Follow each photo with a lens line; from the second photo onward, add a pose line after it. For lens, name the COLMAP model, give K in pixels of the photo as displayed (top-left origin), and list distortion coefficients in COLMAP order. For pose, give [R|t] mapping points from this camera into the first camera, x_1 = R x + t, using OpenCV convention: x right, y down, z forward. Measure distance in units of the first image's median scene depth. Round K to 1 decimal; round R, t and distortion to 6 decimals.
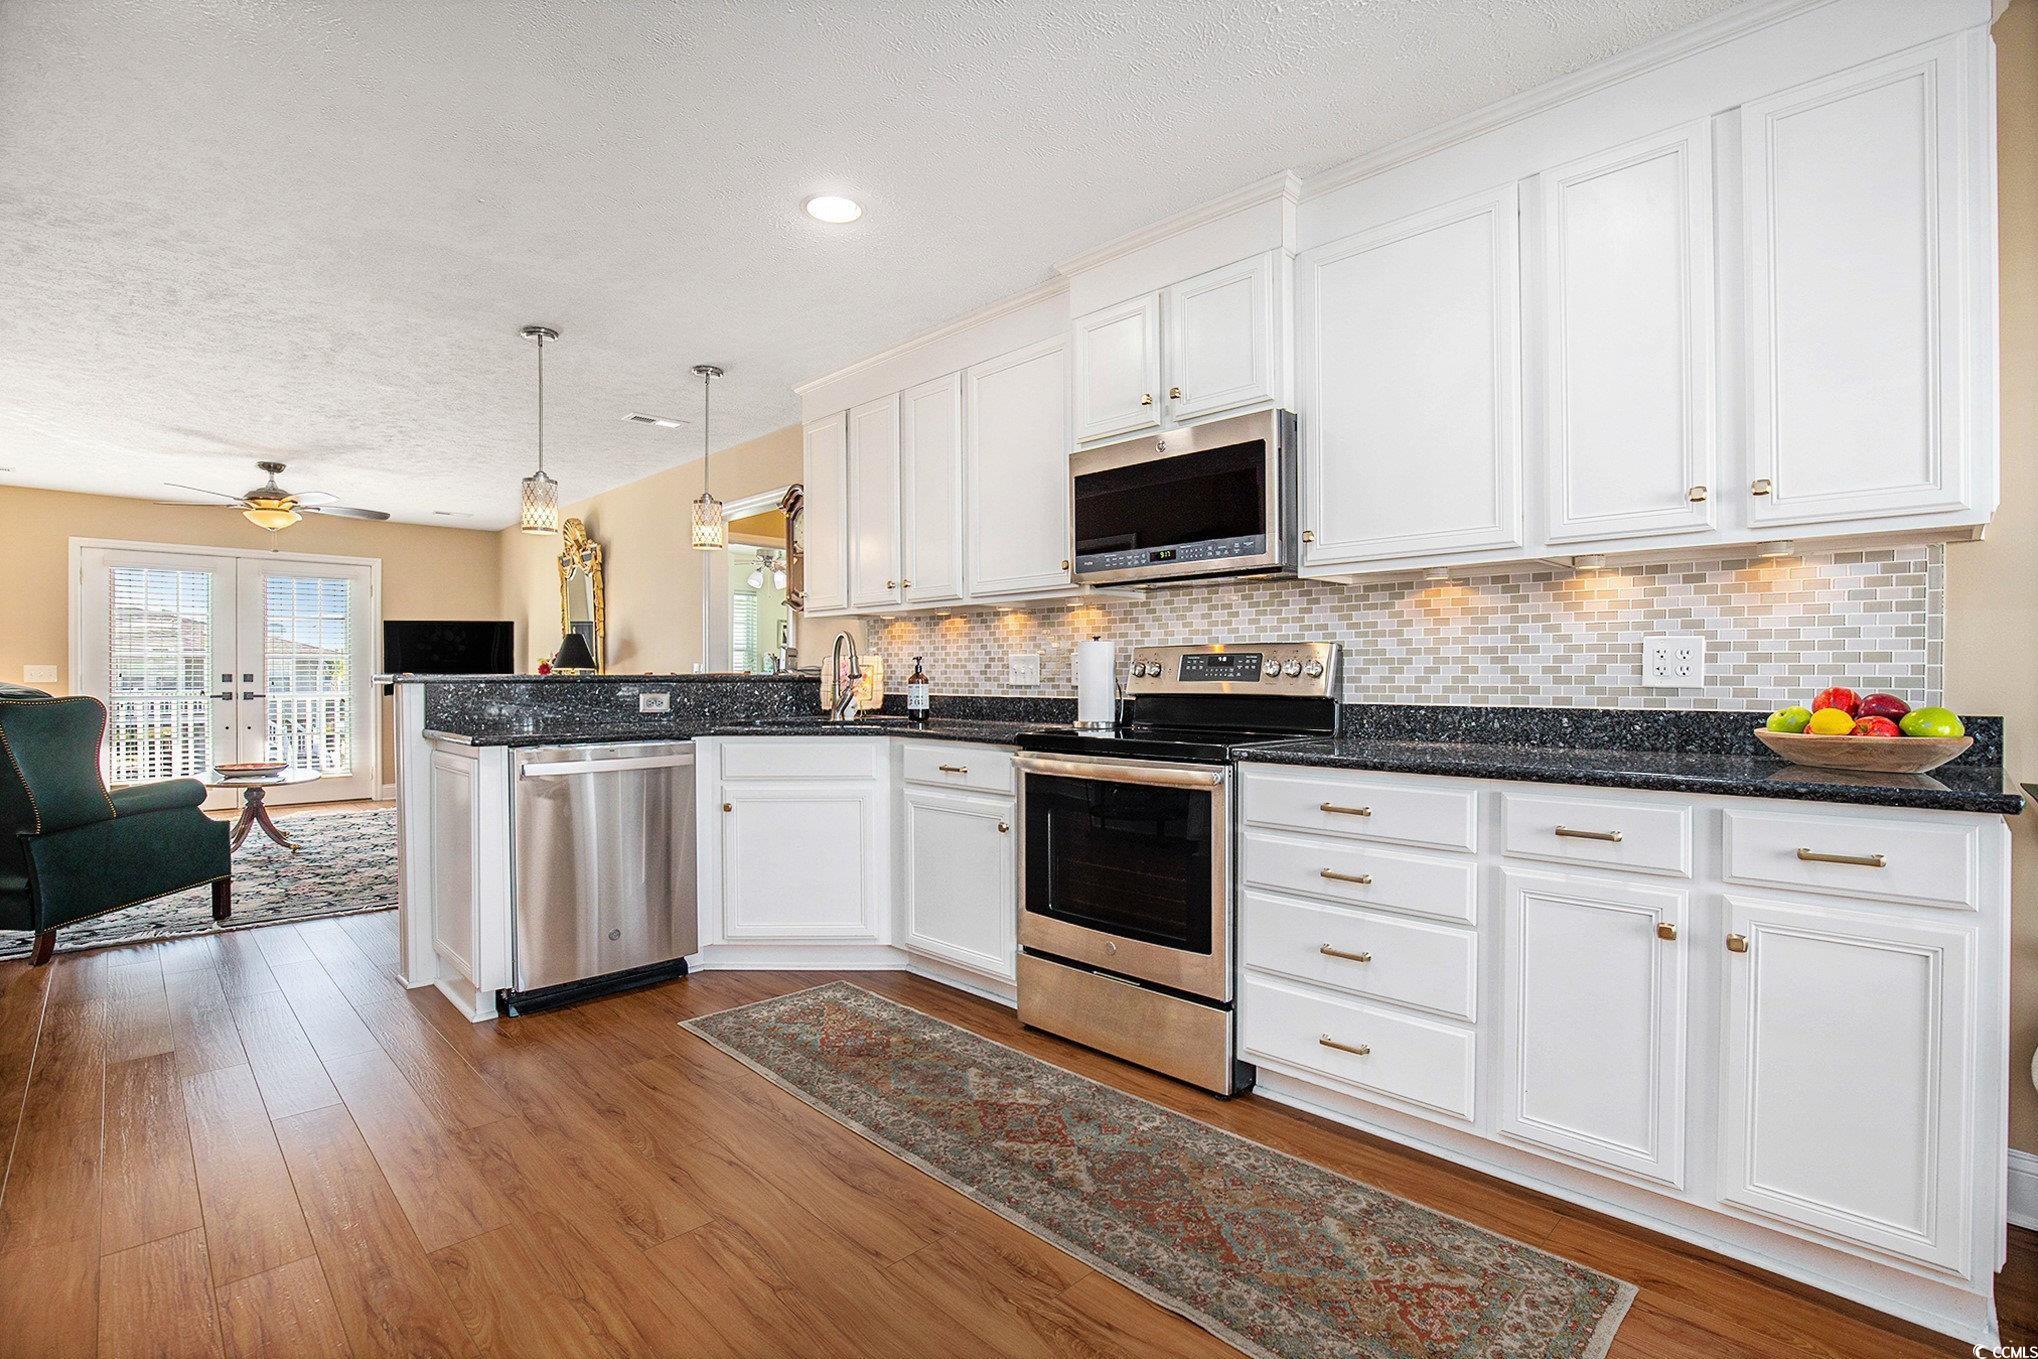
lens RADIAL K [[941.9, 0, 1006.7], [0, 941.9, 685.1], [0, 0, 1]] dist [-0.033154, 0.005234]
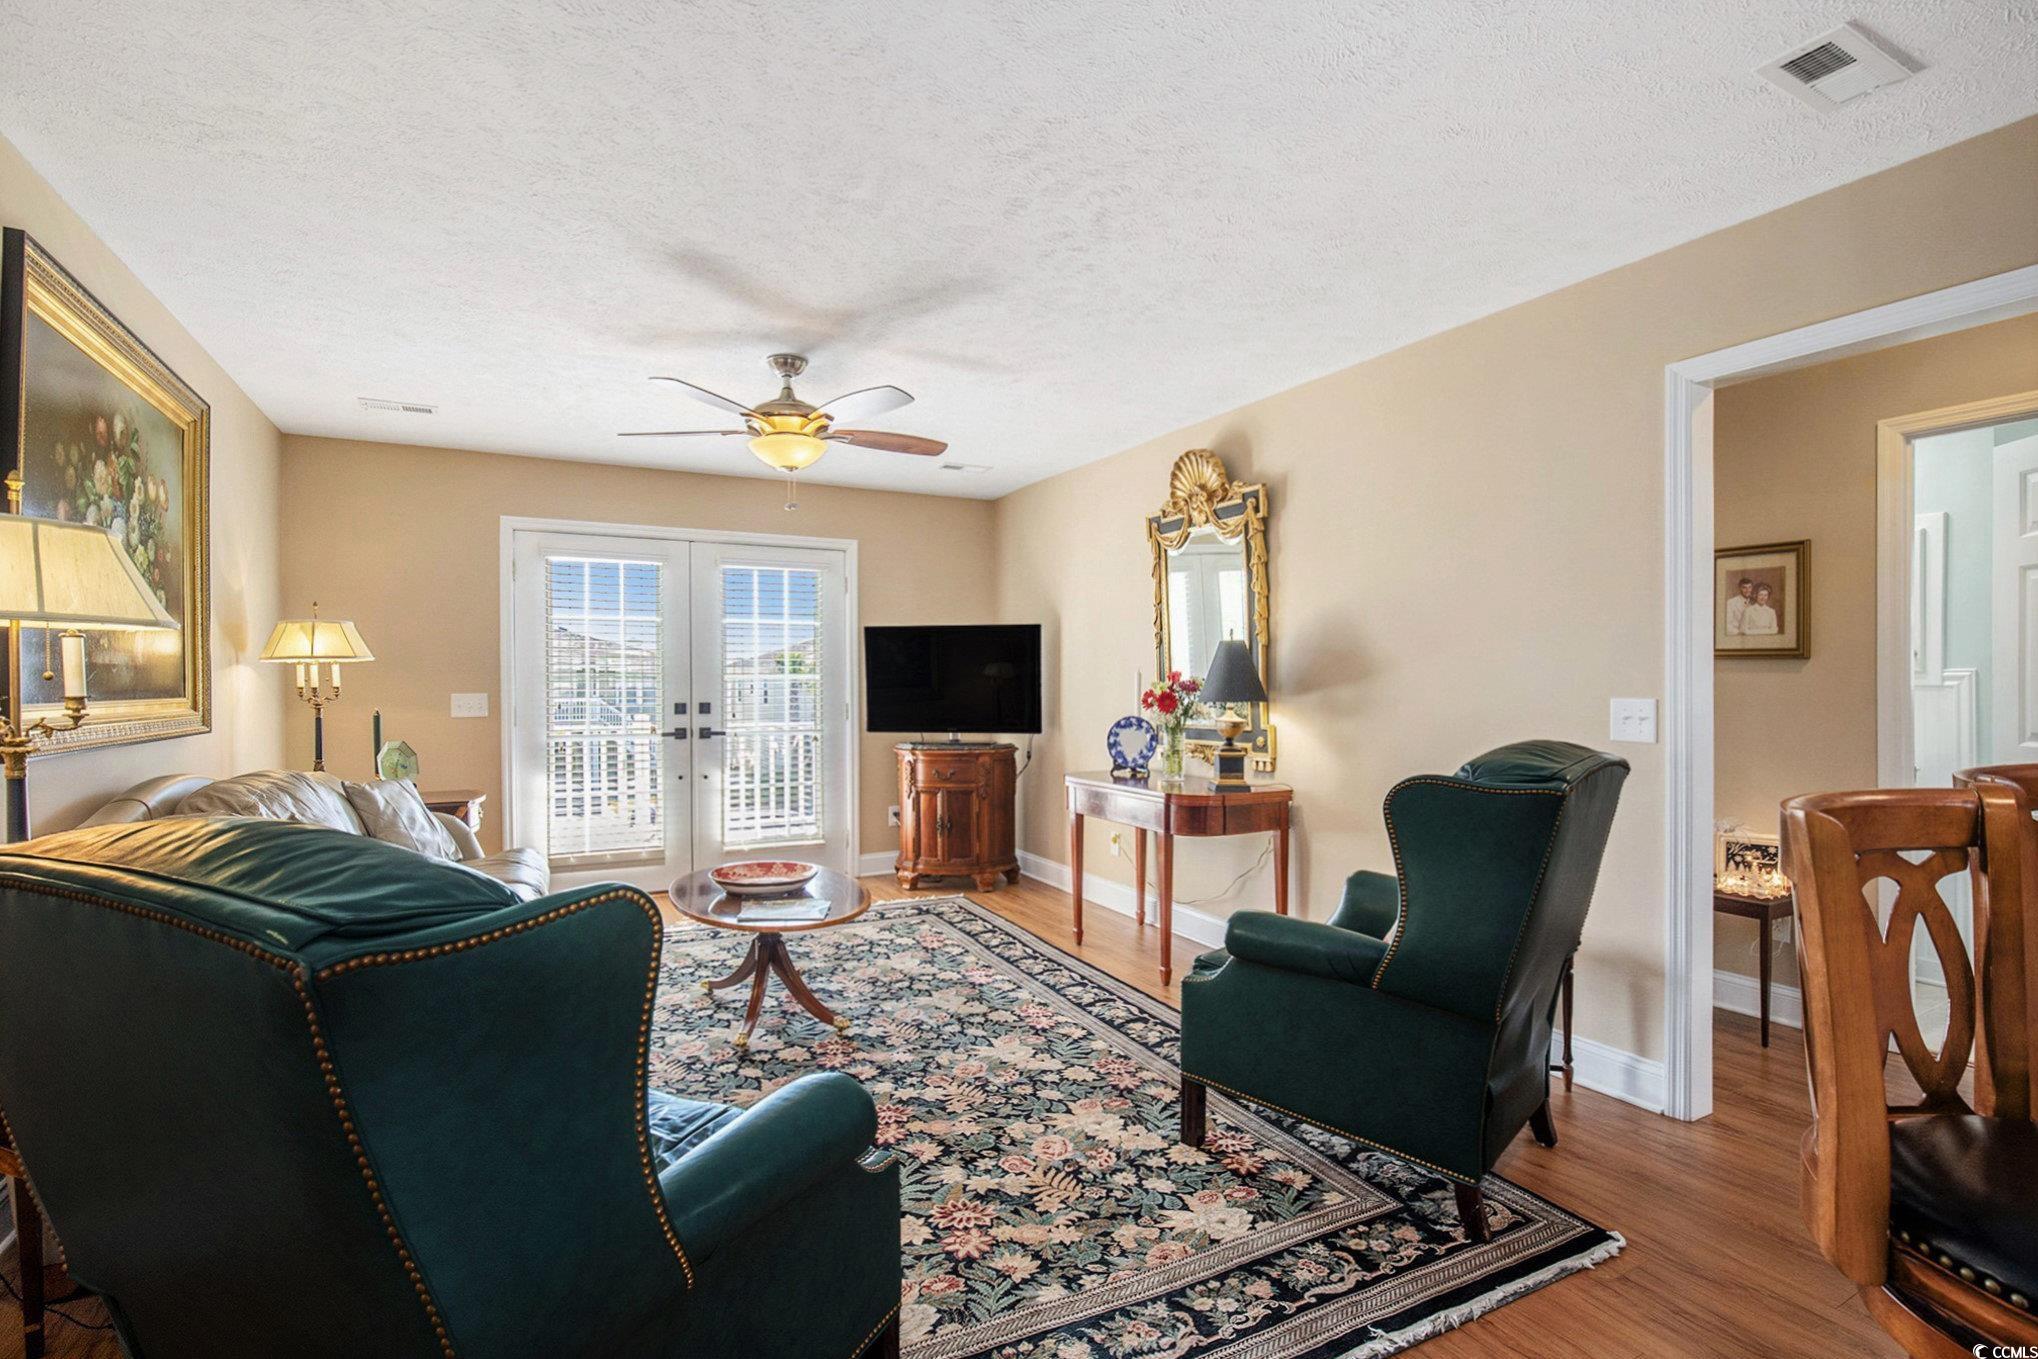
lens RADIAL K [[941.9, 0, 1026.9], [0, 941.9, 722.0], [0, 0, 1]] dist [-0.033154, 0.005234]
pose [[0.964314, 0.007428, -0.264659, -0.883255], [0.000804, 0.999520, 0.030983, -0.045355], [0.264762, -0.030090, 0.963844, 0.824506]]
